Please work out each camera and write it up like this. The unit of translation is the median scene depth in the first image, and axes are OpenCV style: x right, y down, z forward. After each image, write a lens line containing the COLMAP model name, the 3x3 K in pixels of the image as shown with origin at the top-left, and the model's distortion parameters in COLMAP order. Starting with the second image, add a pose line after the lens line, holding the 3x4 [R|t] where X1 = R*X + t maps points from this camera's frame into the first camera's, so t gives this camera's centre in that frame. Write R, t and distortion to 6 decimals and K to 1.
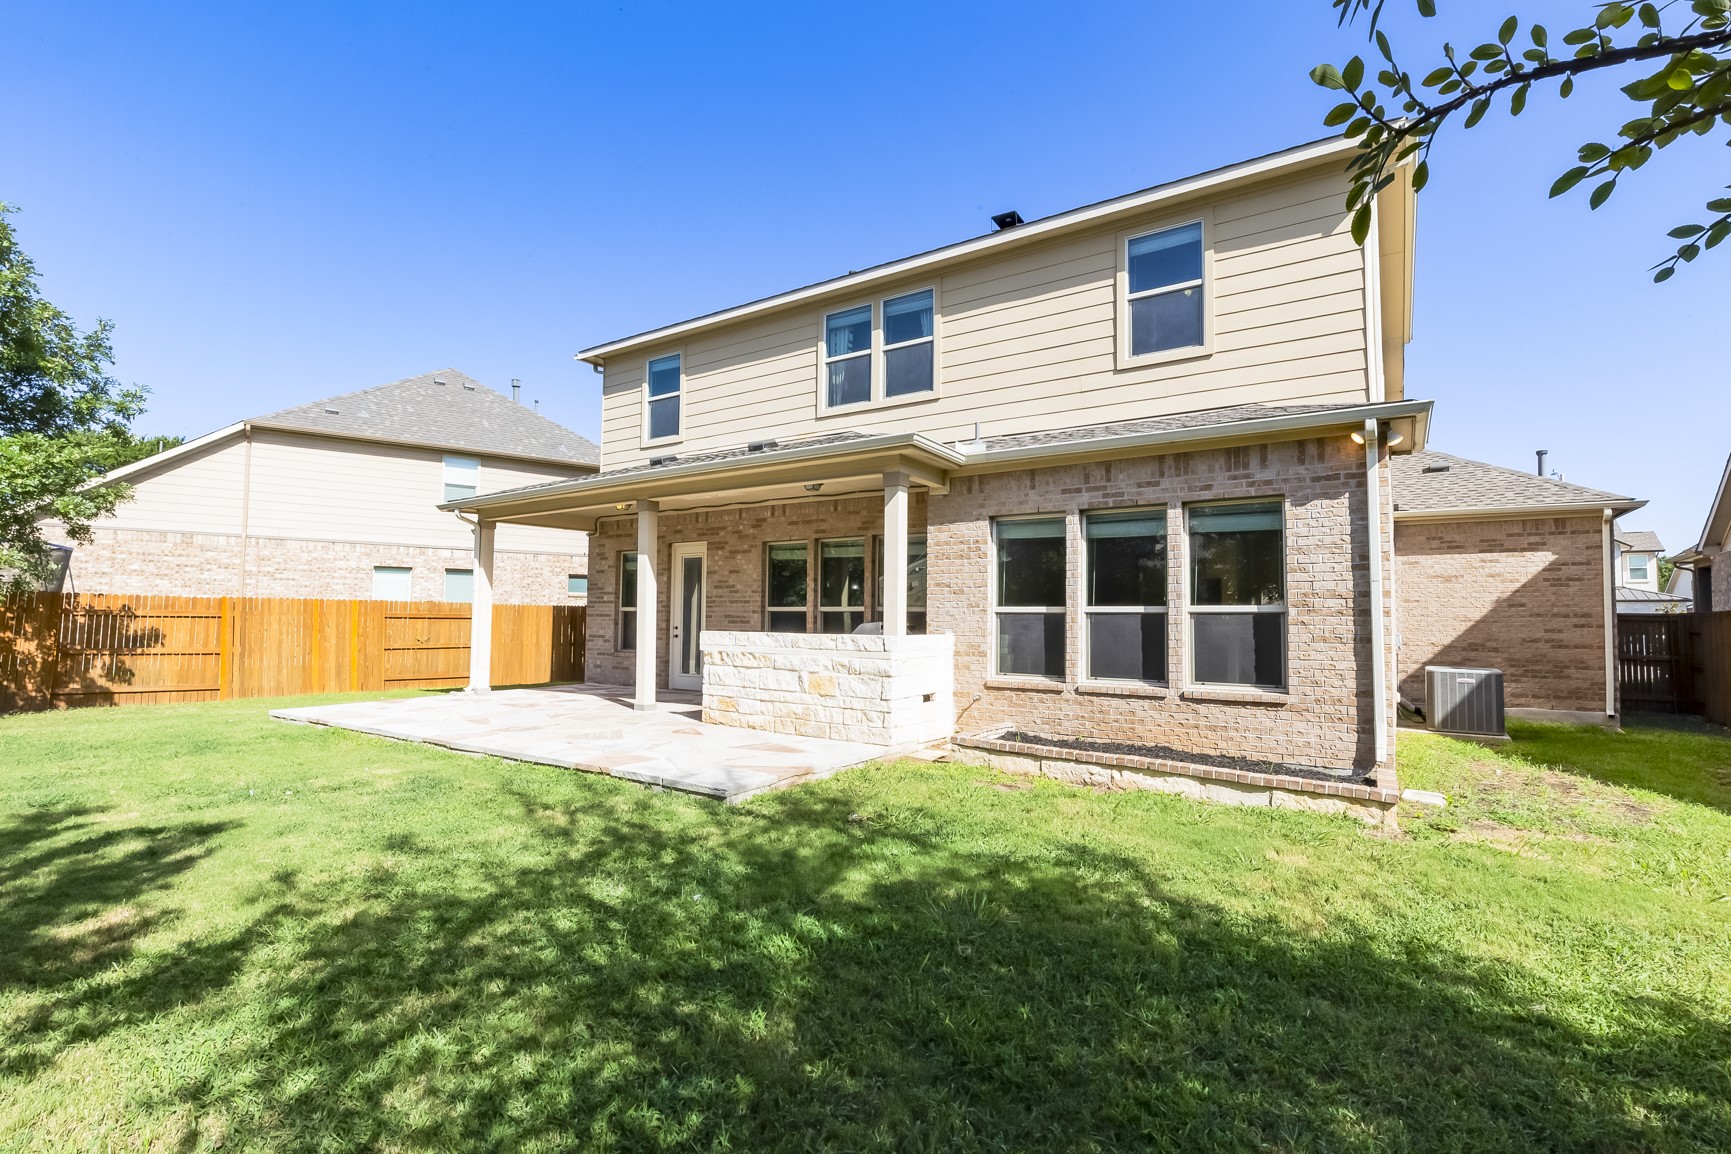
lens RADIAL K [[789.9, 0, 889.2], [0, 789.9, 576.4], [0, 0, 1]] dist [0.004178, -0.000136]
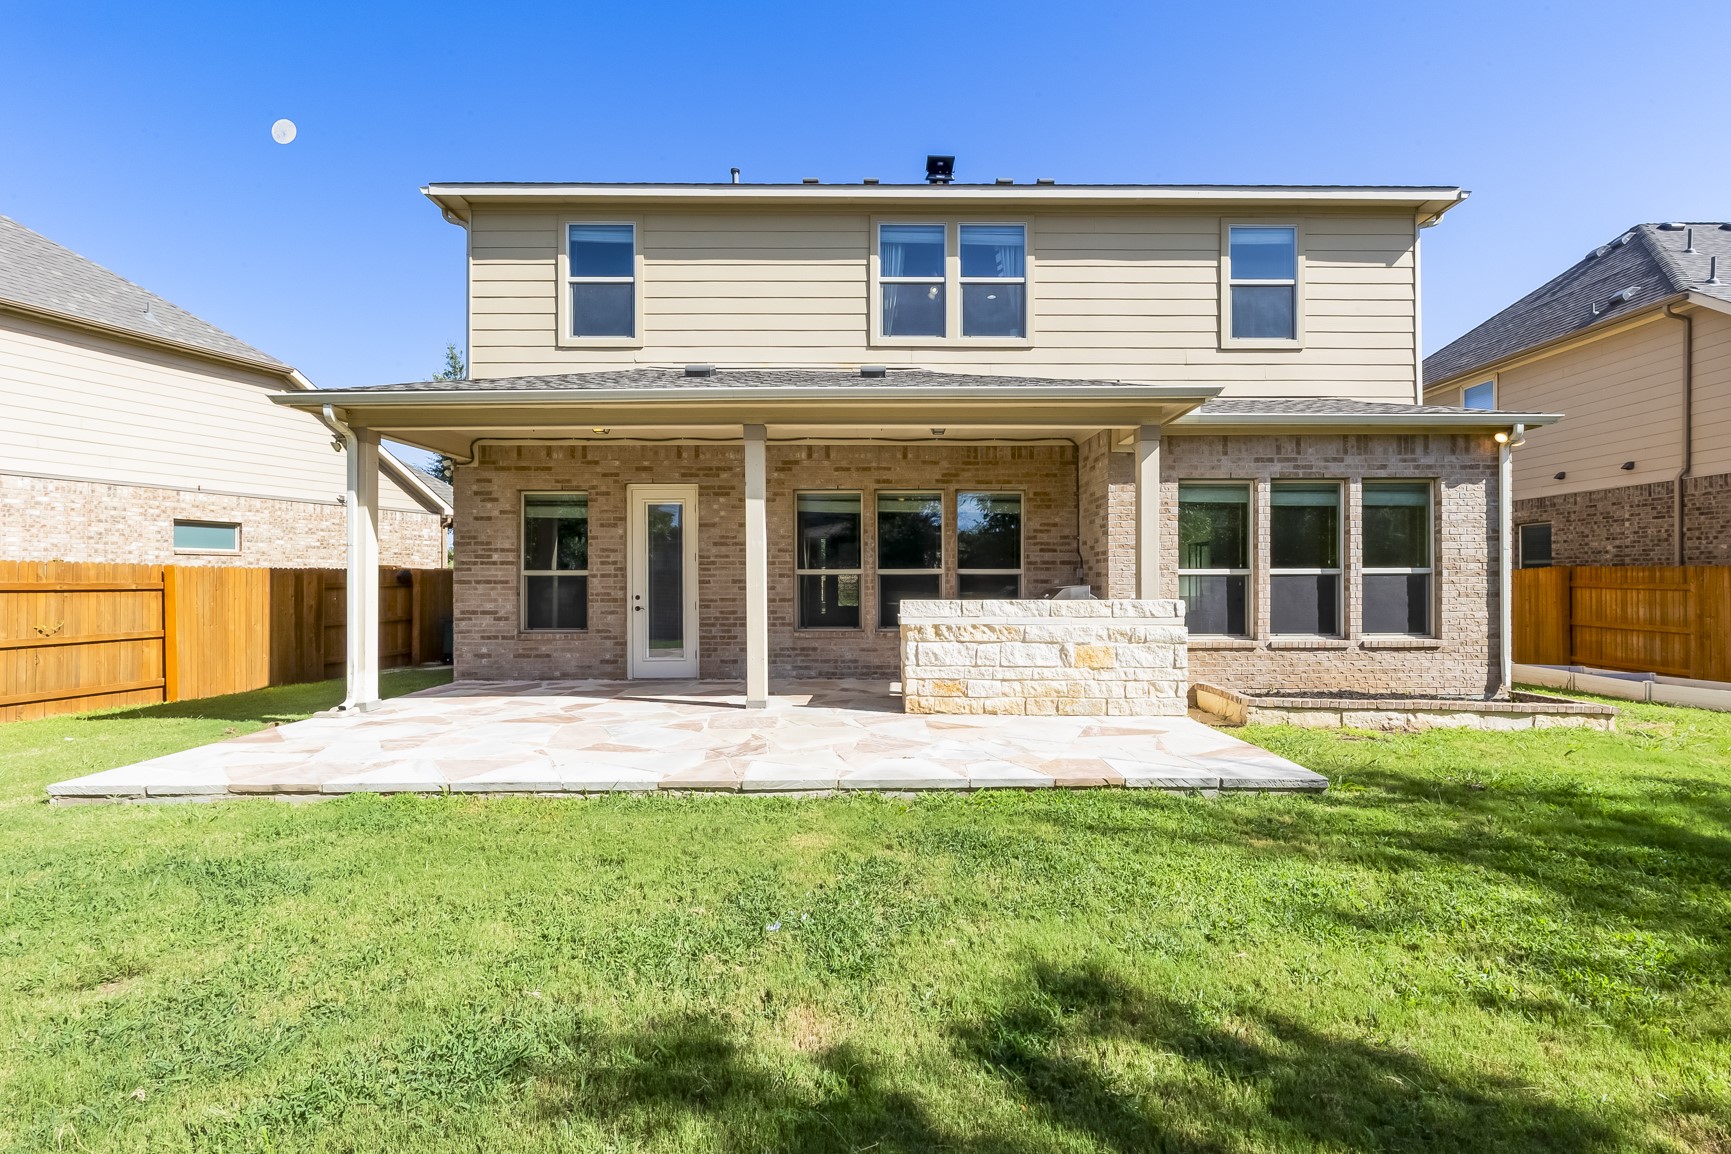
lens RADIAL K [[789.9, 0, 868.2], [0, 789.9, 577.8], [0, 0, 1]] dist [0.004178, -0.000136]
pose [[0.829025, -0.007050, 0.559167, -0.774526], [-0.020601, 0.998857, 0.043137, 0.014400], [-0.558832, -0.047281, 0.827932, 0.395524]]
